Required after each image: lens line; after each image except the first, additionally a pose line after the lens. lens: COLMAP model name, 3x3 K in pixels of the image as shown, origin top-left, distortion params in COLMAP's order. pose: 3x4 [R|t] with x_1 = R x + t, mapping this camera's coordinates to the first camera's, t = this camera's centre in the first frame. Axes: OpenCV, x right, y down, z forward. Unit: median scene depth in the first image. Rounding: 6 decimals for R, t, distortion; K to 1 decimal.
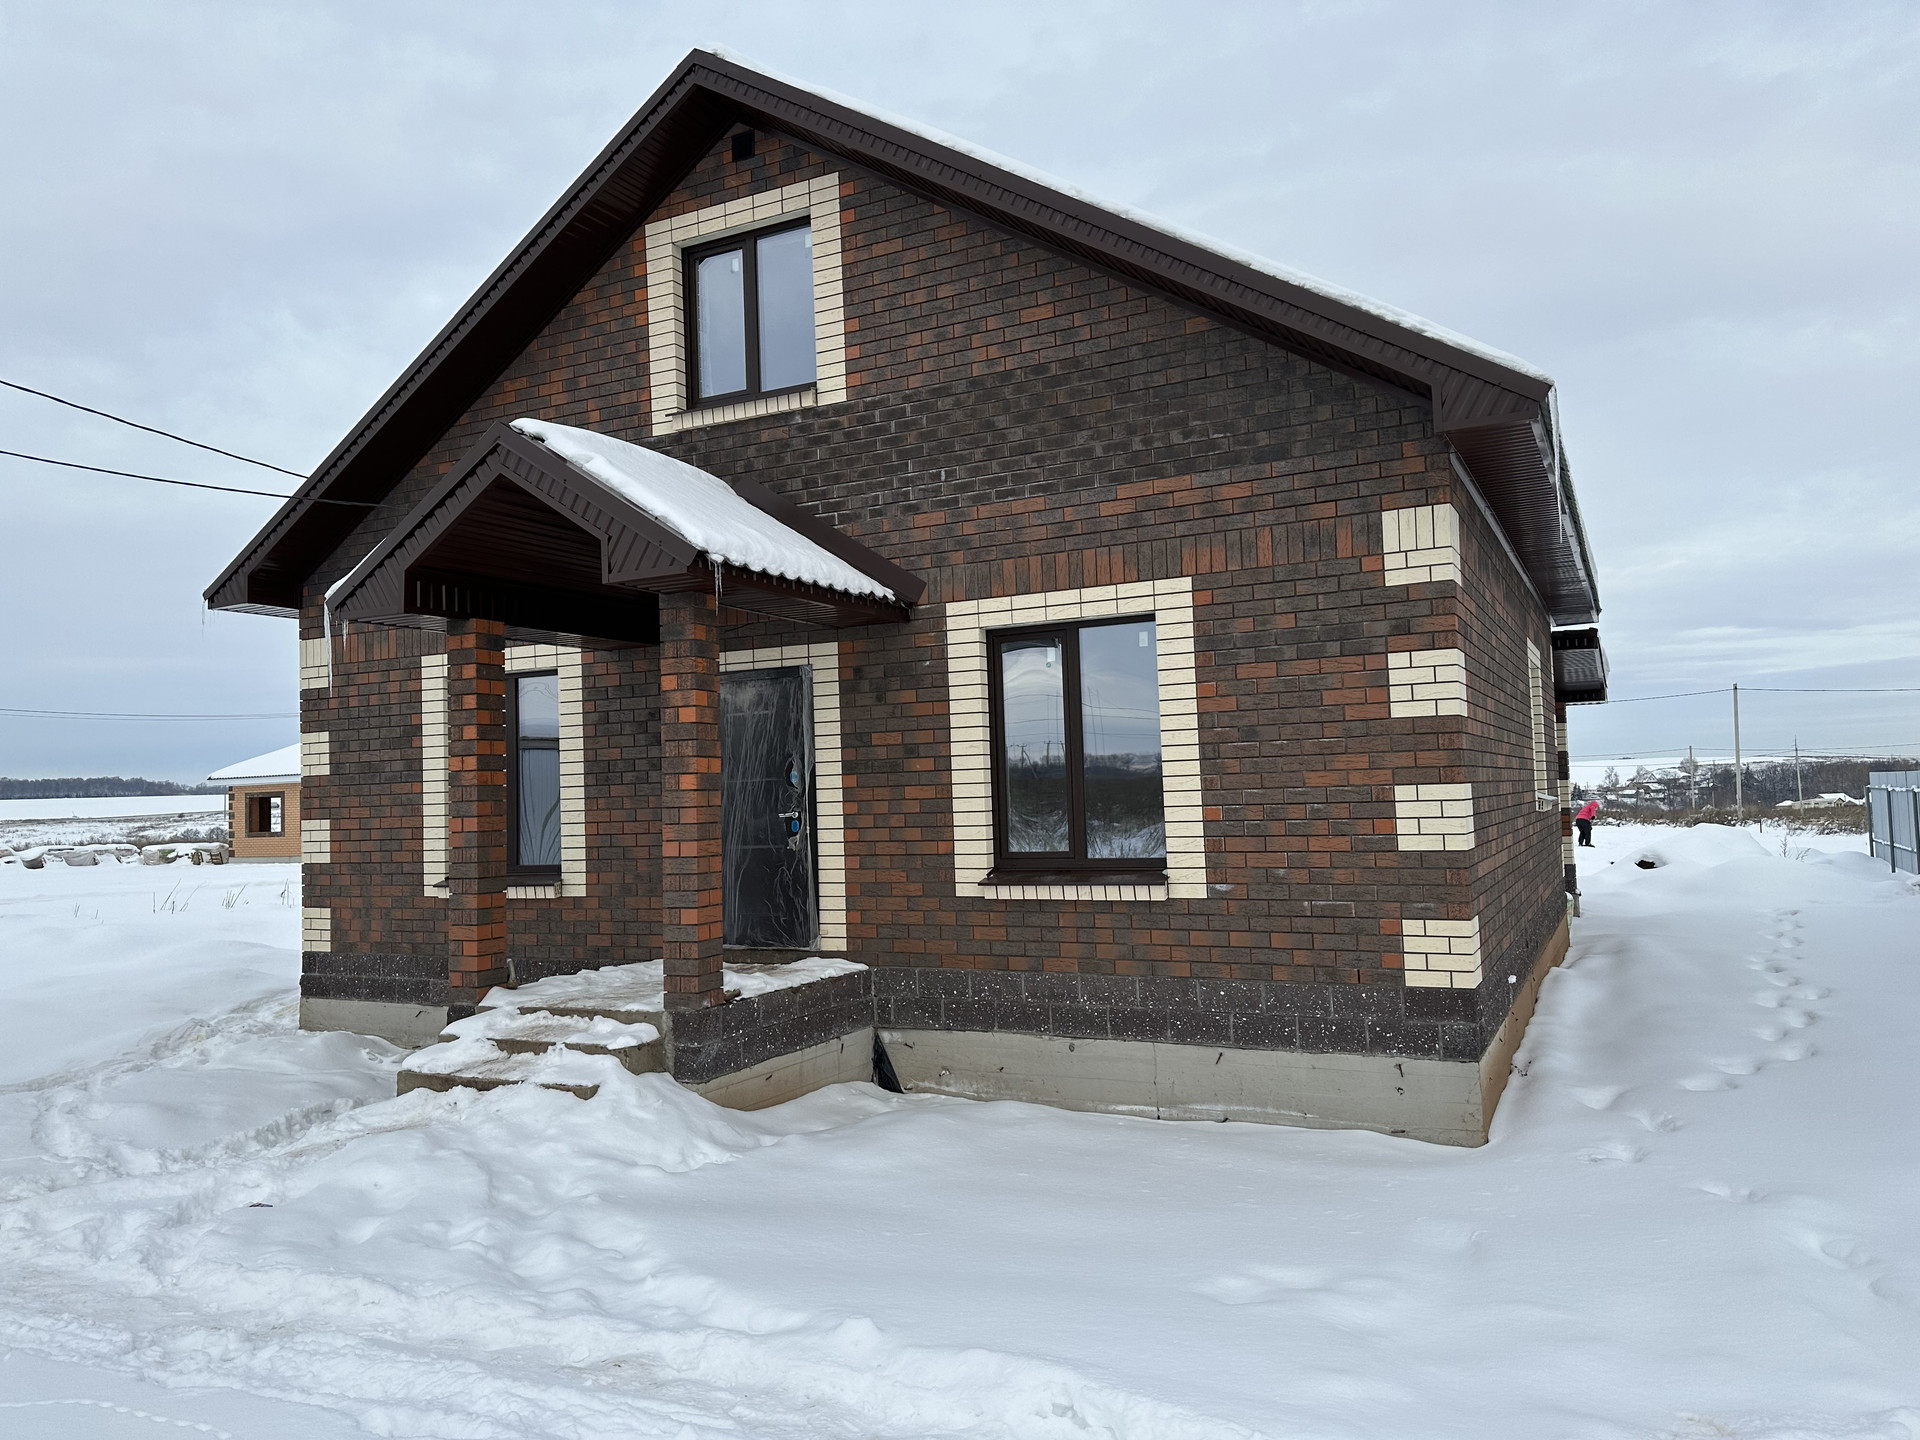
lens RADIAL K [[1322.6, 0, 971.2], [0, 1322.6, 721.6], [0, 0, 1]] dist [0.151765, -0.210715]
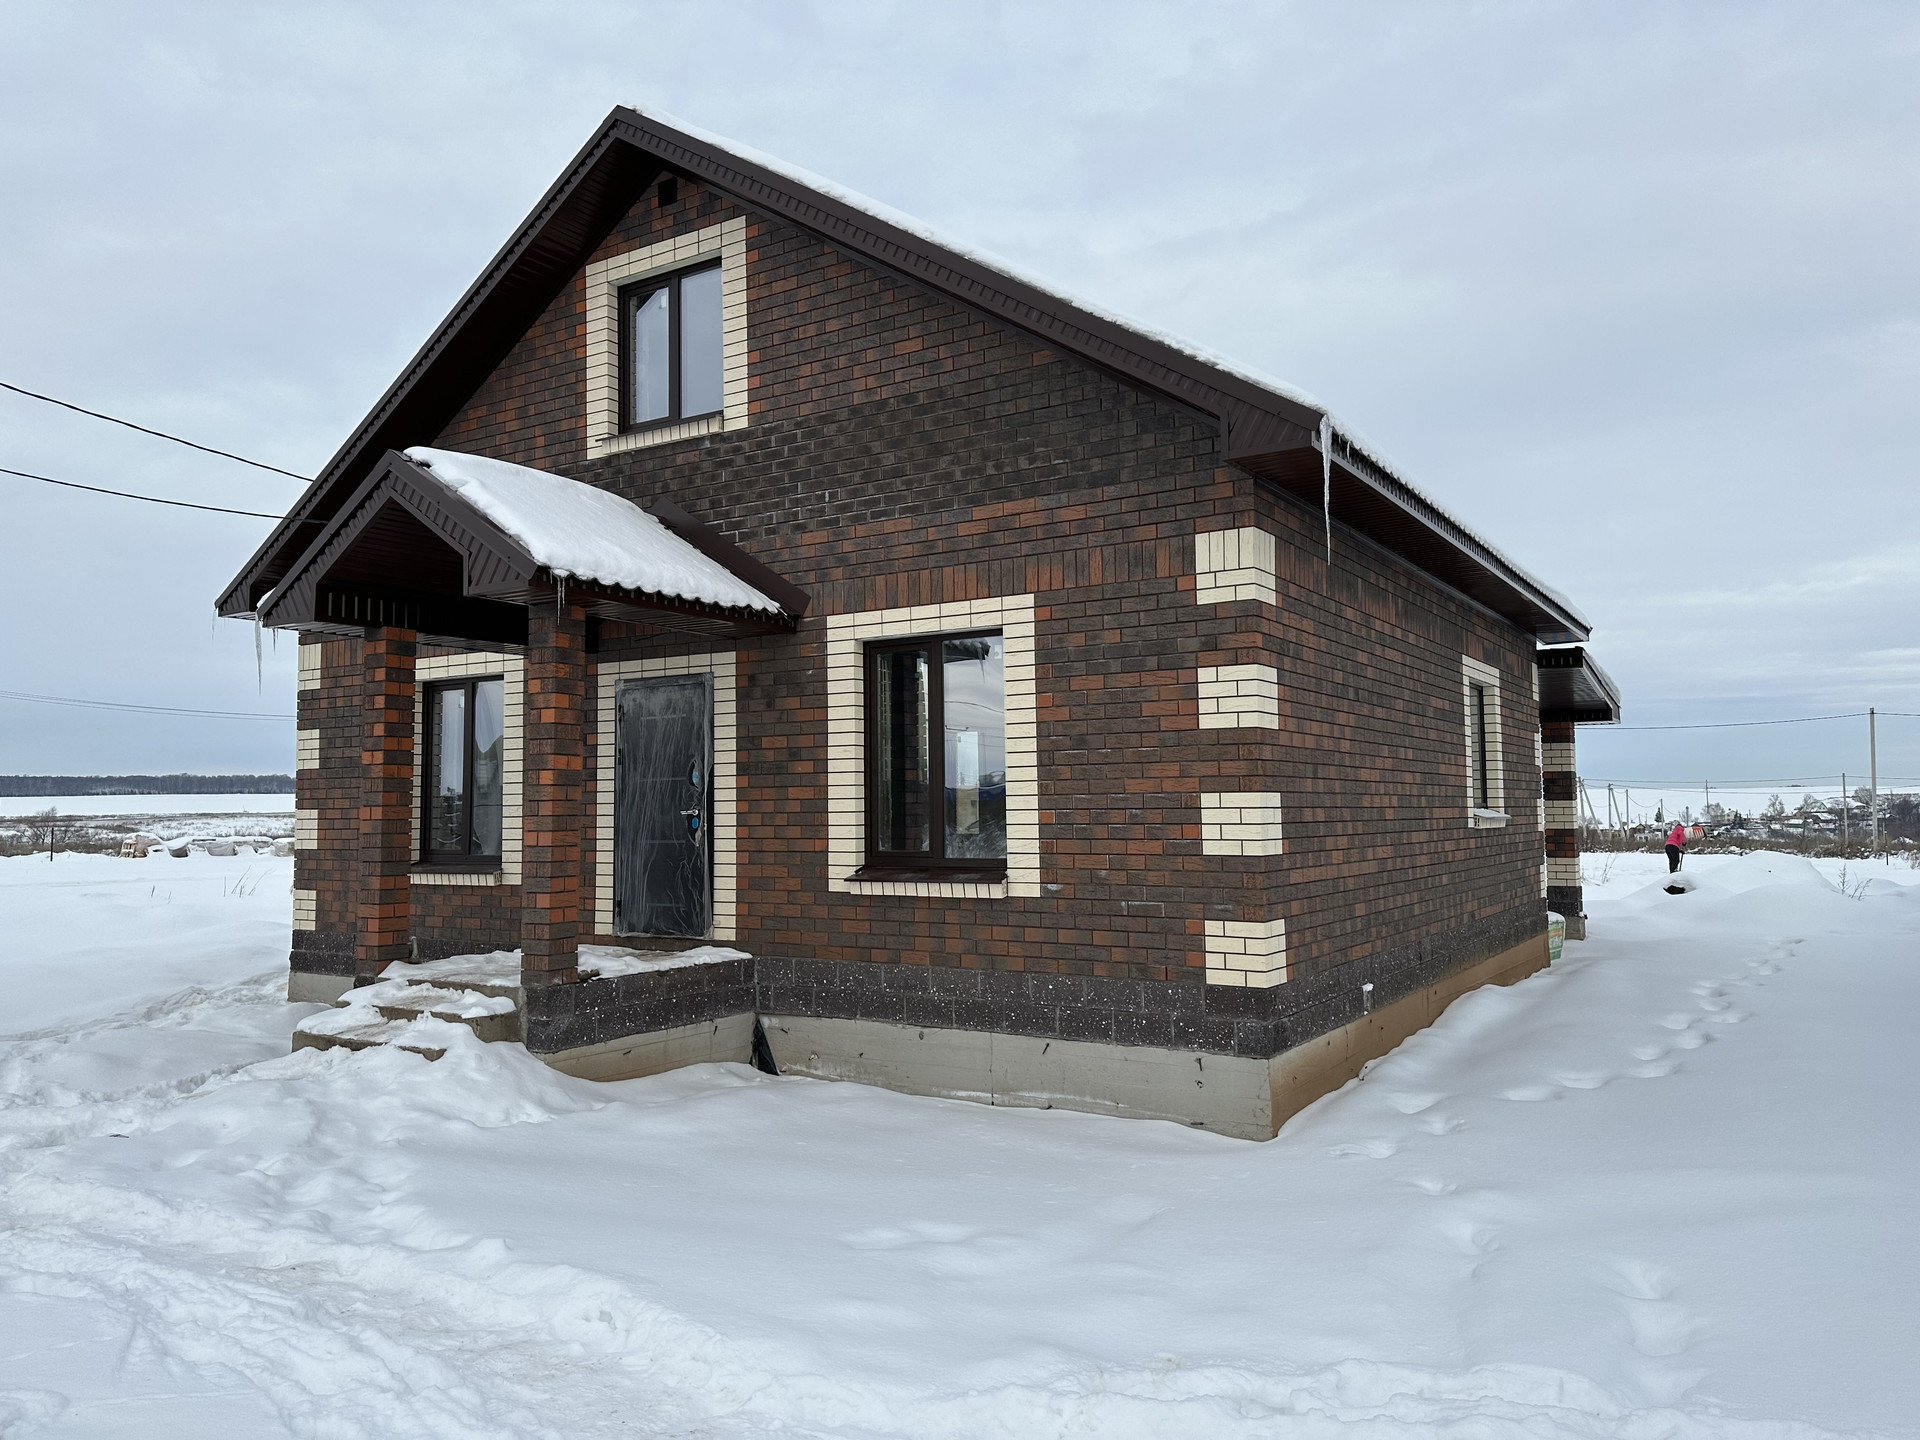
lens RADIAL K [[1322.6, 0, 971.2], [0, 1322.6, 721.6], [0, 0, 1]] dist [0.151765, -0.210715]
pose [[0.995296, 0.015554, -0.095627, 0.198155], [-0.016480, 0.999825, -0.008906, 0.003001], [0.095472, 0.010440, 0.995377, -0.051241]]
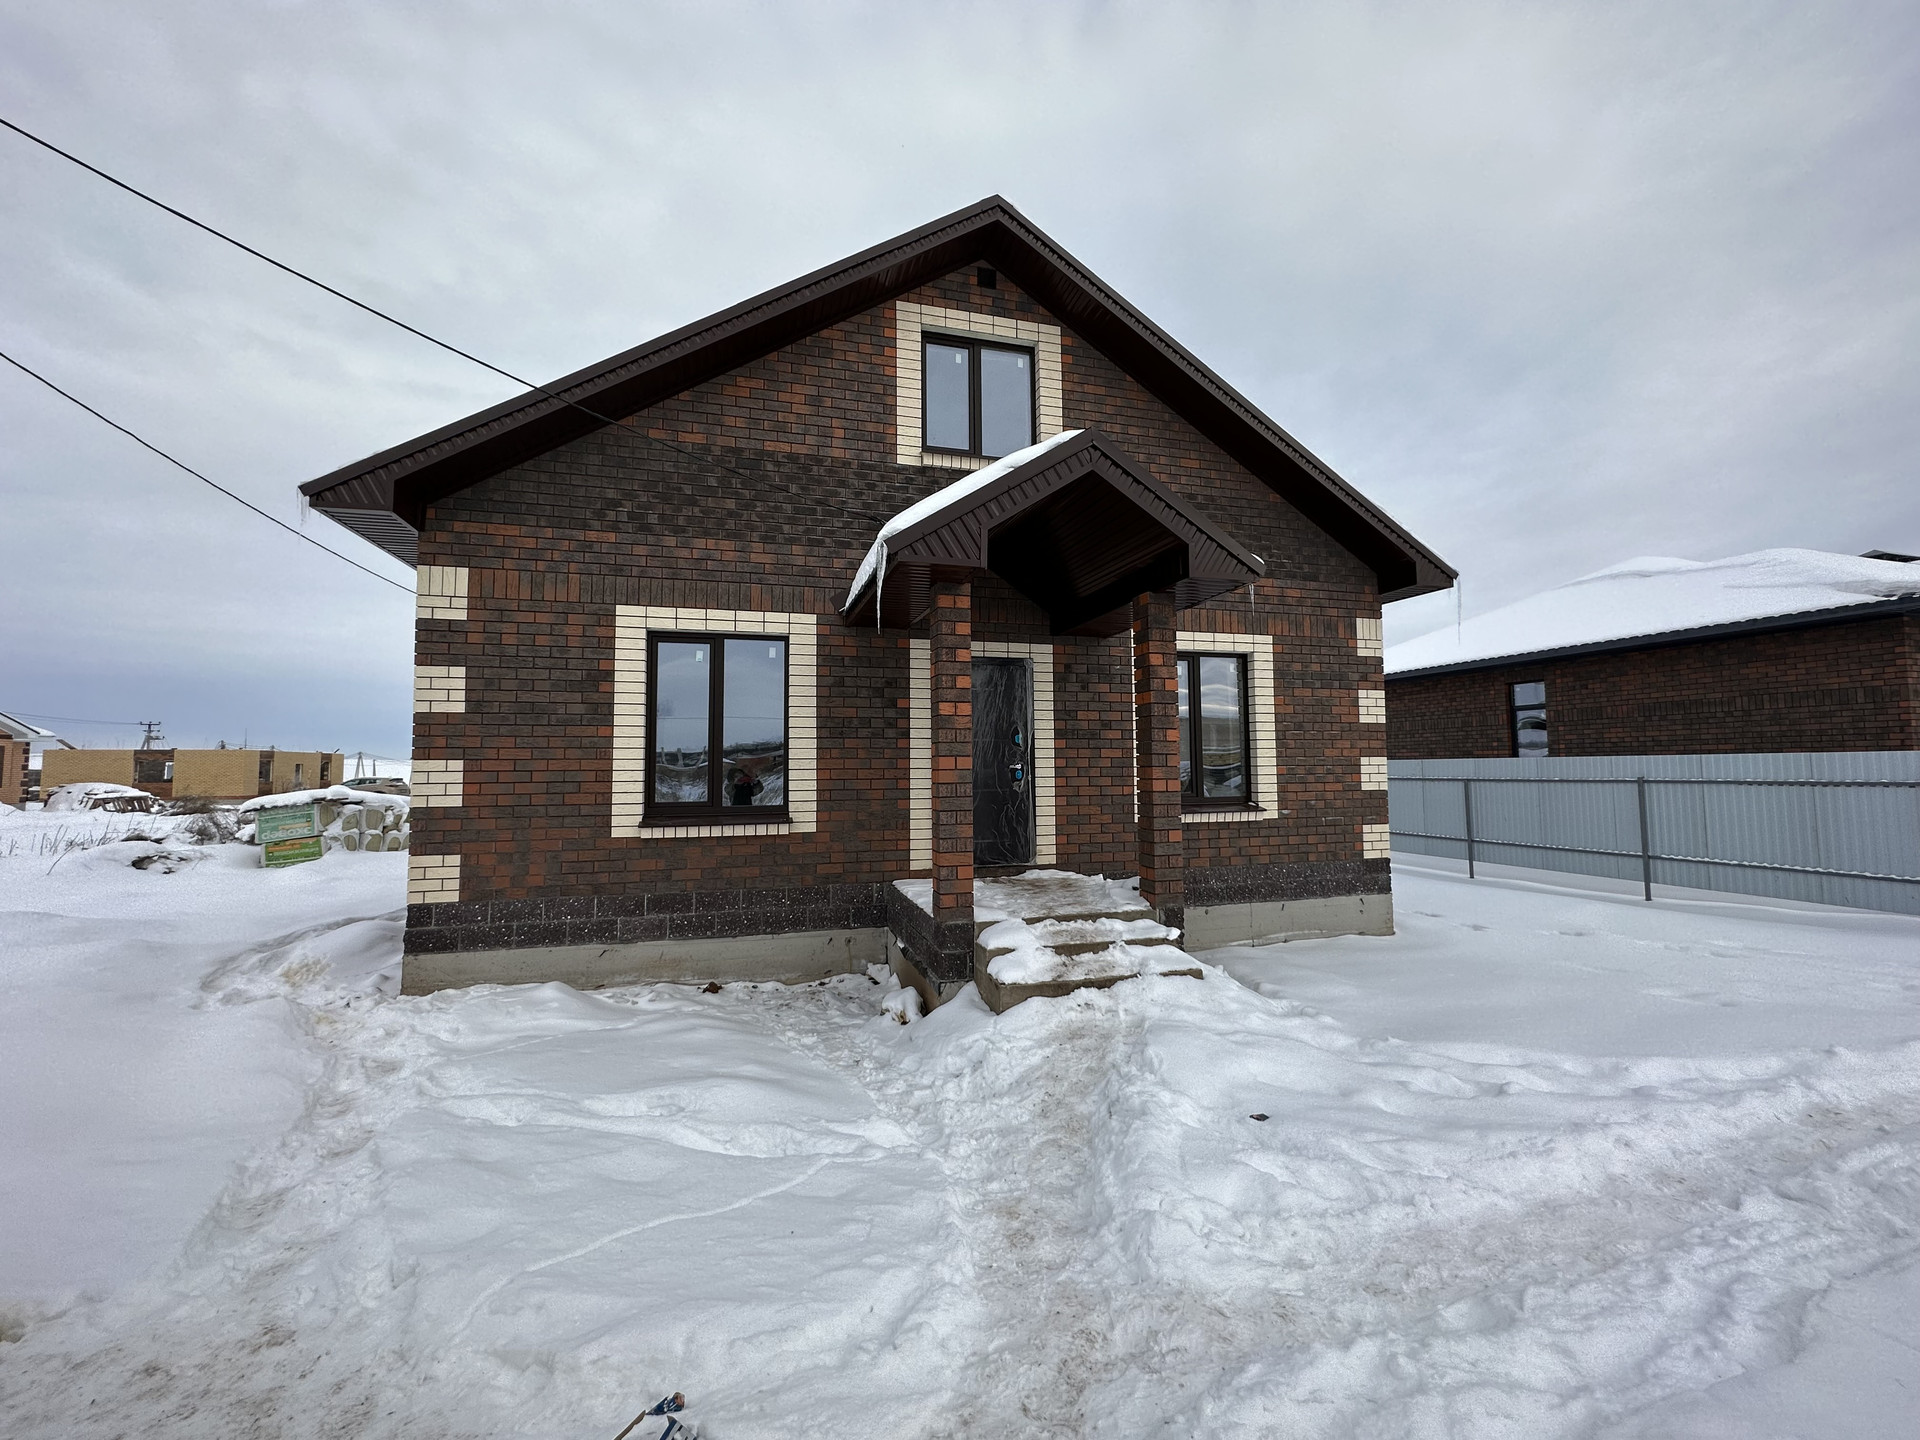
lens RADIAL K [[758.3, 0, 960.0], [0, 758.3, 720.0], [0, 0, 1]] dist [-0.000617, -0.000533]
pose [[0.738731, 0.069394, 0.670418, -0.731957], [-0.054129, 0.997581, -0.043614, 0.062258], [-0.671823, -0.004070, 0.740701, 0.482410]]
